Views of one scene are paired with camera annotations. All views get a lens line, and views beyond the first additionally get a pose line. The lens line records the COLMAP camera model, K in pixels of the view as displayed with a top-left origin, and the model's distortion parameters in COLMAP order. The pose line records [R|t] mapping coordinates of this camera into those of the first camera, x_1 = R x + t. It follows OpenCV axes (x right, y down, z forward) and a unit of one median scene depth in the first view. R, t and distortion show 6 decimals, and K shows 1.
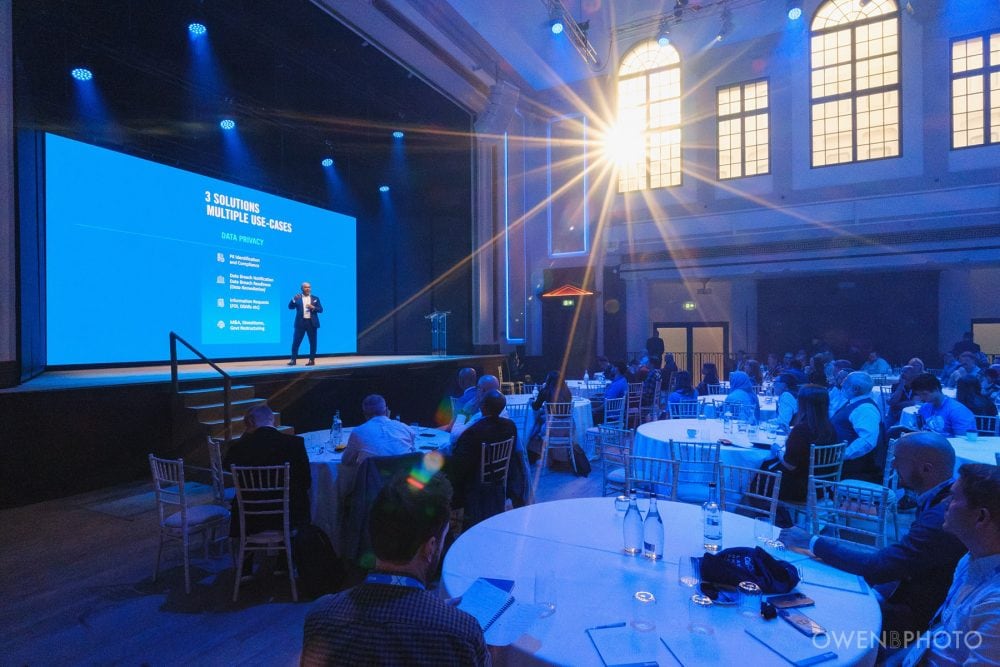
lens RADIAL K [[524.9, 0, 515.6], [0, 524.9, 340.8], [0, 0, 1]] dist [-0.002466, 0.000329]
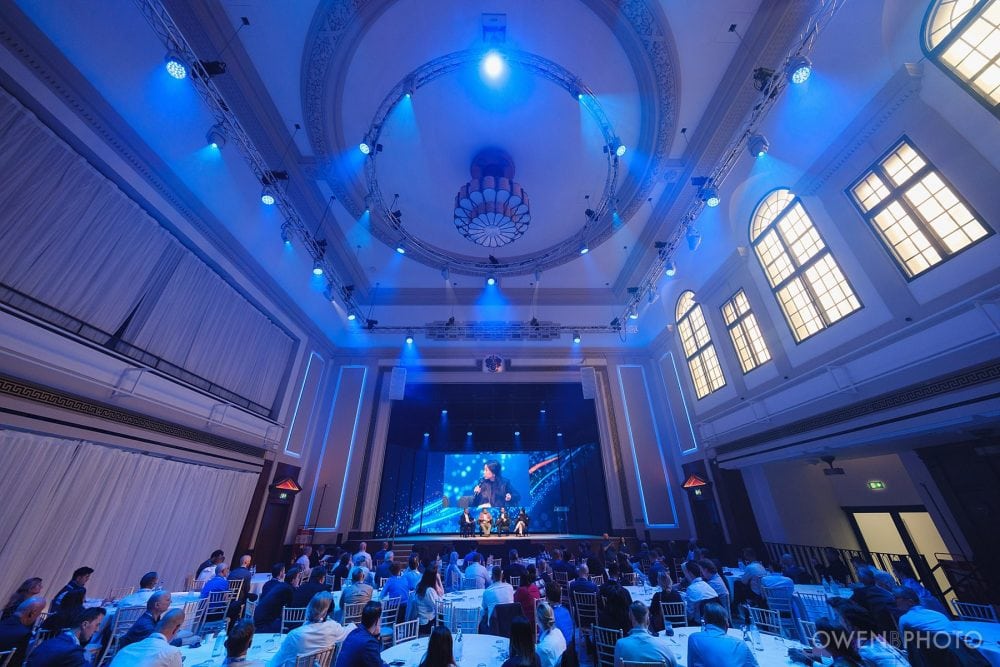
lens RADIAL K [[342.2, 0, 501.2], [0, 342.2, 329.9], [0, 0, 1]] dist [0.000553, -0.000152]
pose [[0.469233, -0.417654, -0.778065, 0.820161], [0.000646, 0.881249, -0.472652, -0.033136], [0.883074, 0.221281, 0.413781, 0.189179]]
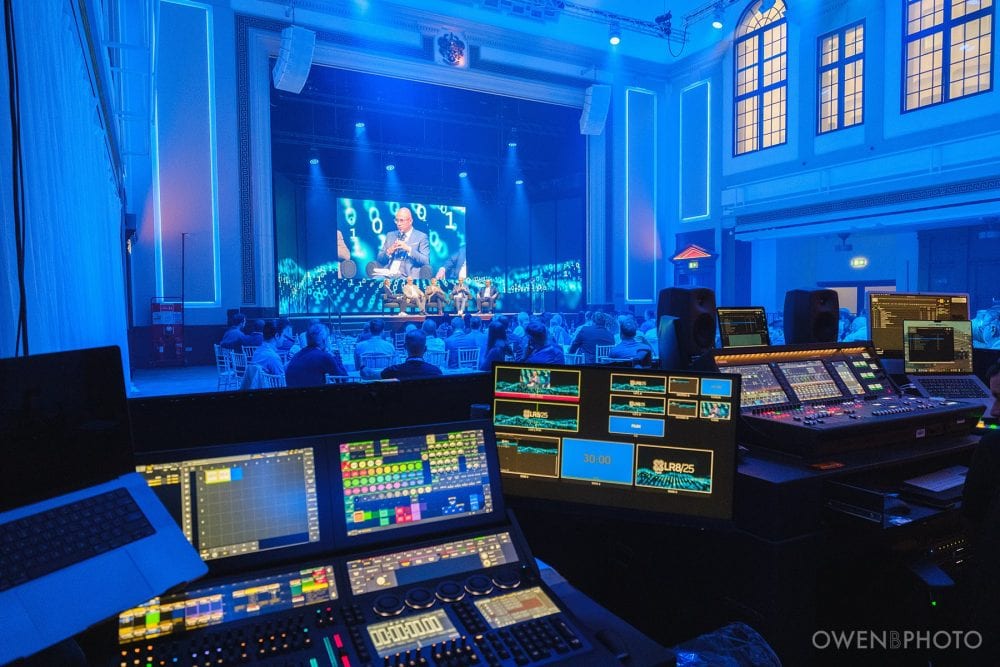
lens RADIAL K [[645.1, 0, 499.0], [0, 645.1, 334.8], [0, 0, 1]] dist [-0.004914, -0.005914]
pose [[0.819191, 0.028093, -0.572832, 0.633520], [-0.000757, 0.998852, 0.047904, 0.006632], [0.573520, -0.038809, 0.818272, -0.344111]]
